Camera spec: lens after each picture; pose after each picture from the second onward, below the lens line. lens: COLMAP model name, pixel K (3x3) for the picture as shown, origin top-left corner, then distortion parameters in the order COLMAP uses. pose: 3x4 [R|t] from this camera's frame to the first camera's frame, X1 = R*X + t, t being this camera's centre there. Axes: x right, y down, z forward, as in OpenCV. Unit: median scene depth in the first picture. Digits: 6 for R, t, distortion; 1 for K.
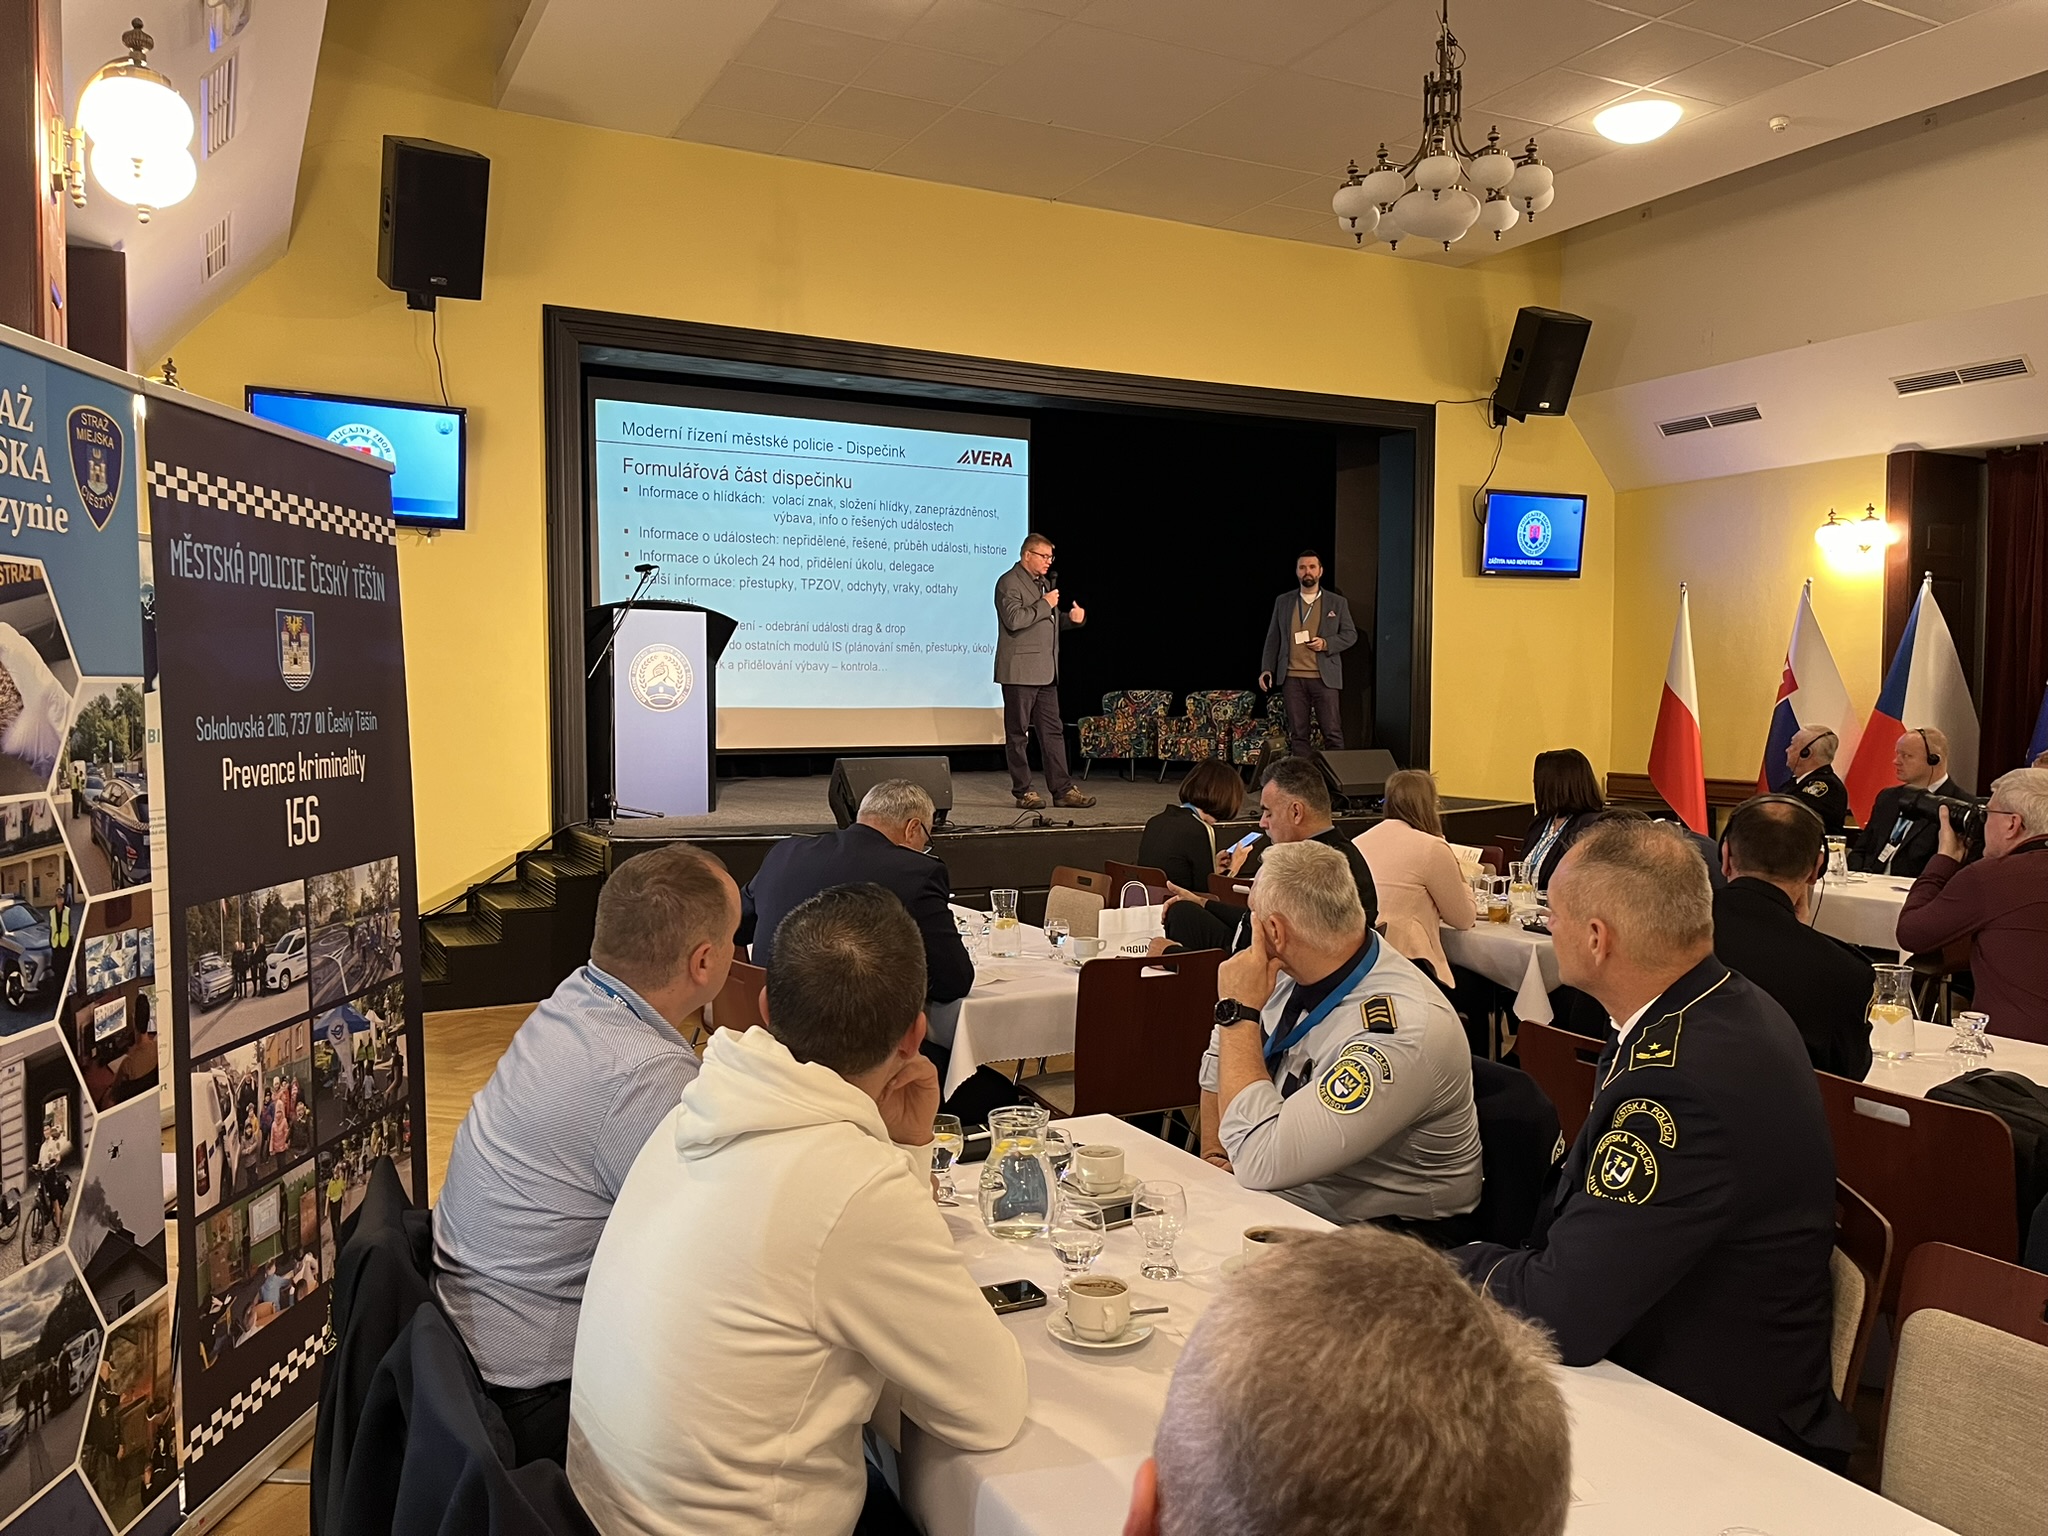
lens RADIAL K [[1545.0, 0, 1024.7], [0, 1545.0, 764.7], [0, 0, 1]] dist [0.010700, -0.000314]
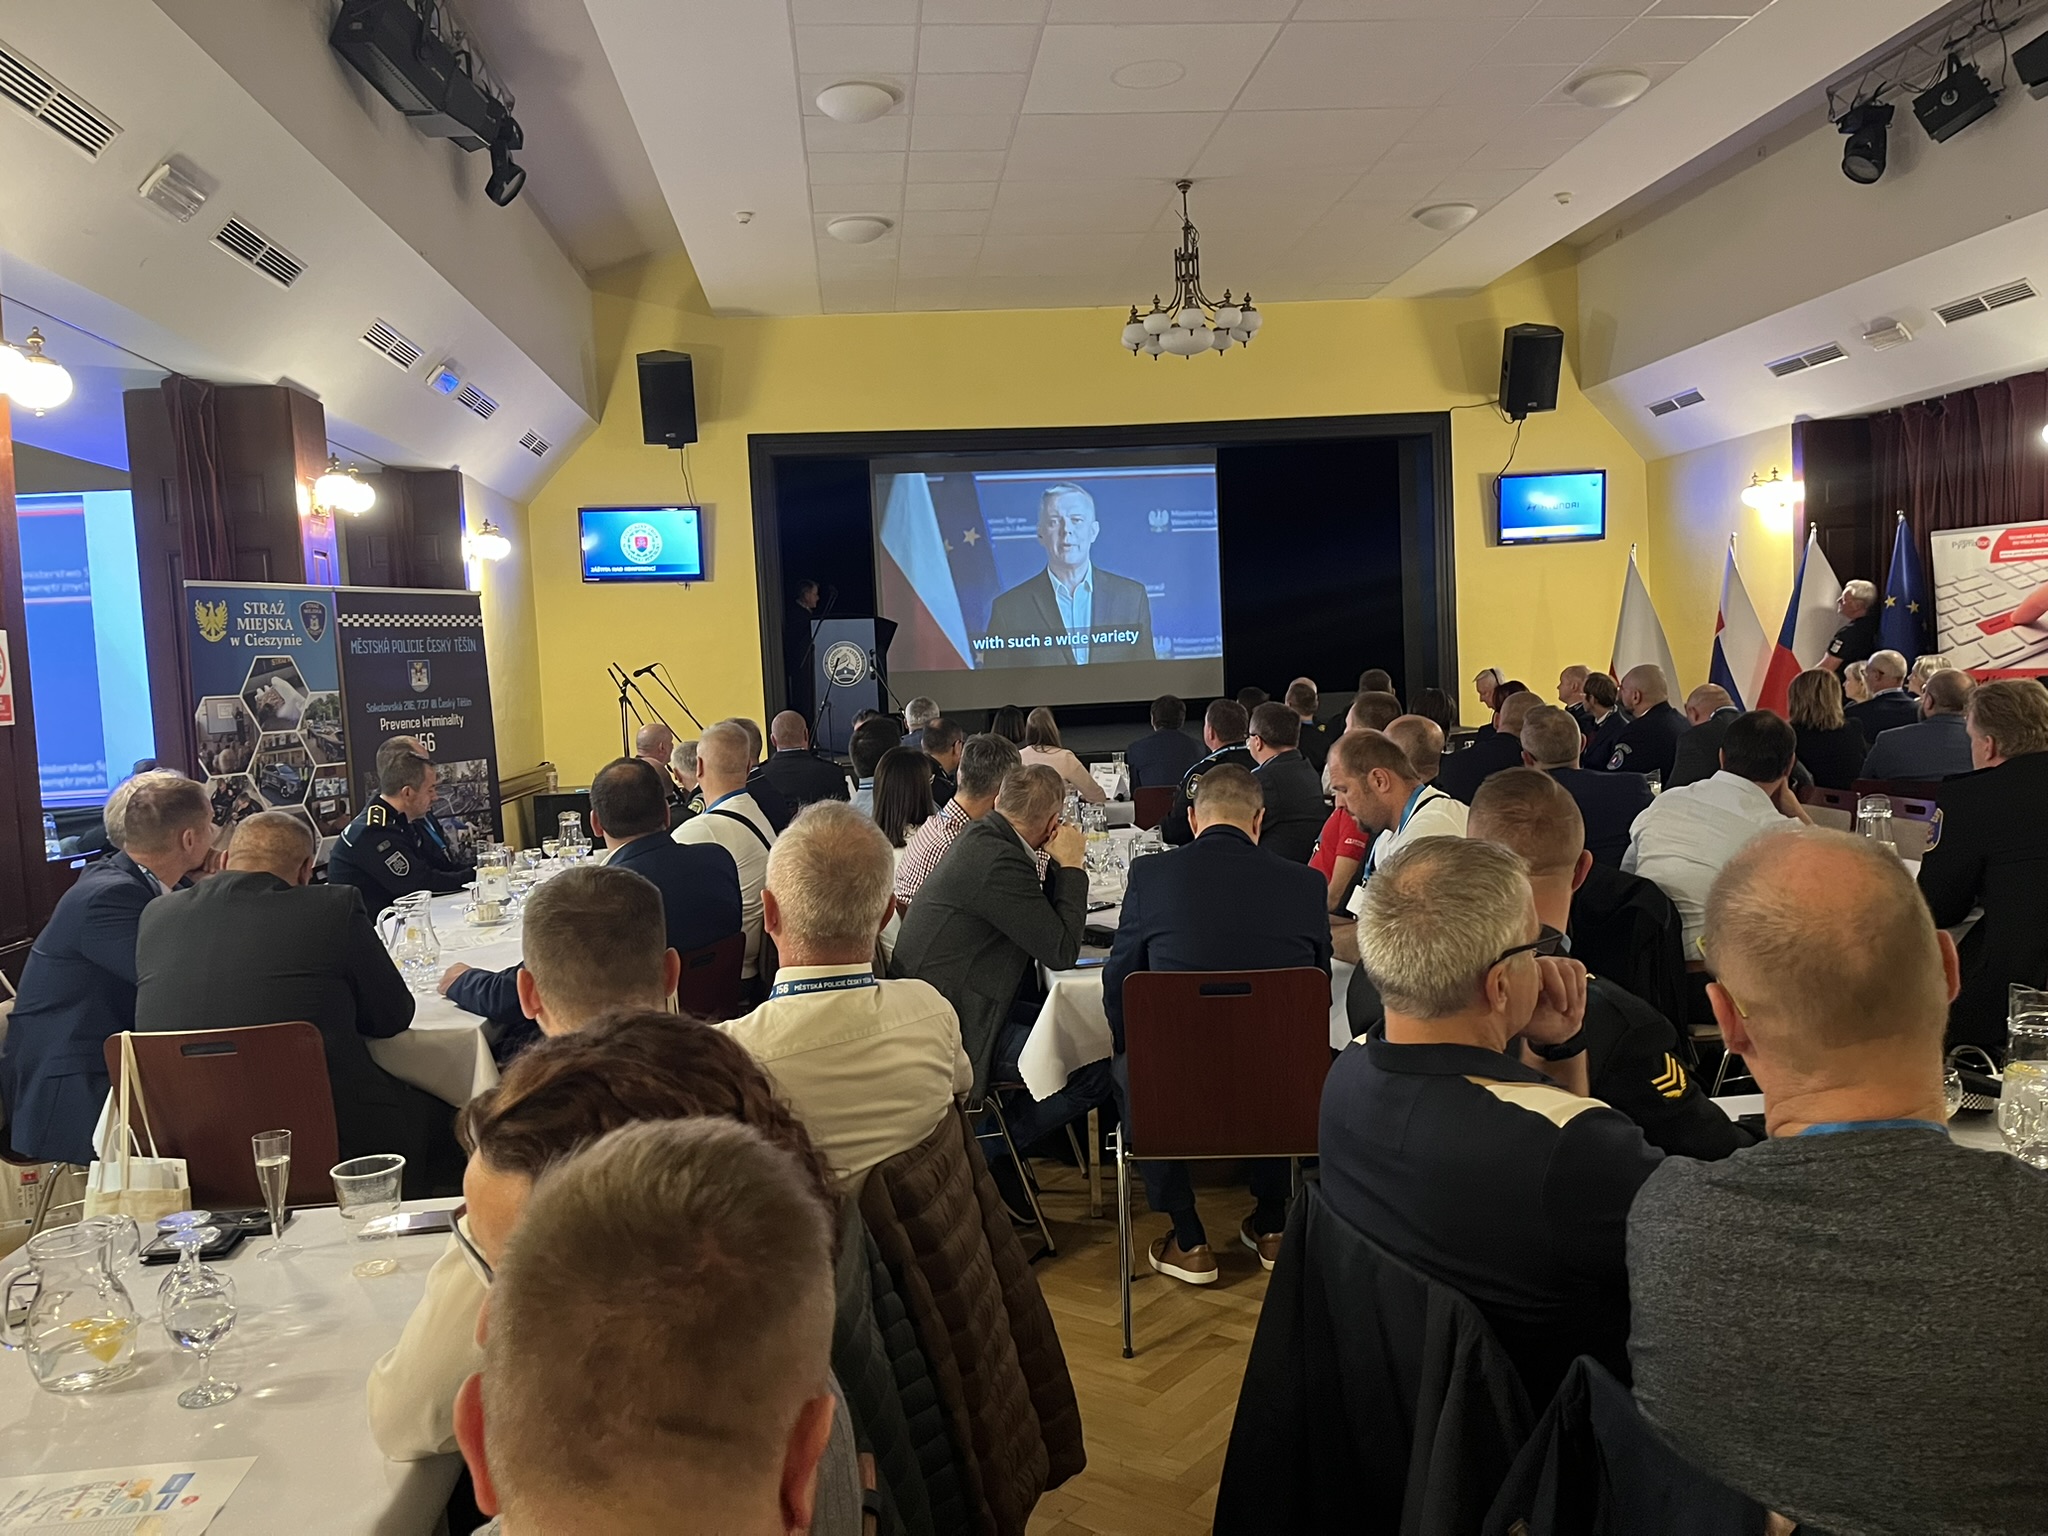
lens RADIAL K [[1545.0, 0, 1021.3], [0, 1545.0, 772.8], [0, 0, 1]] dist [0.010700, -0.000314]
pose [[0.925769, -0.018883, -0.377617, 0.524679], [0.030703, 0.999208, 0.025307, 0.019349], [0.376840, -0.035022, 0.925616, -0.369319]]
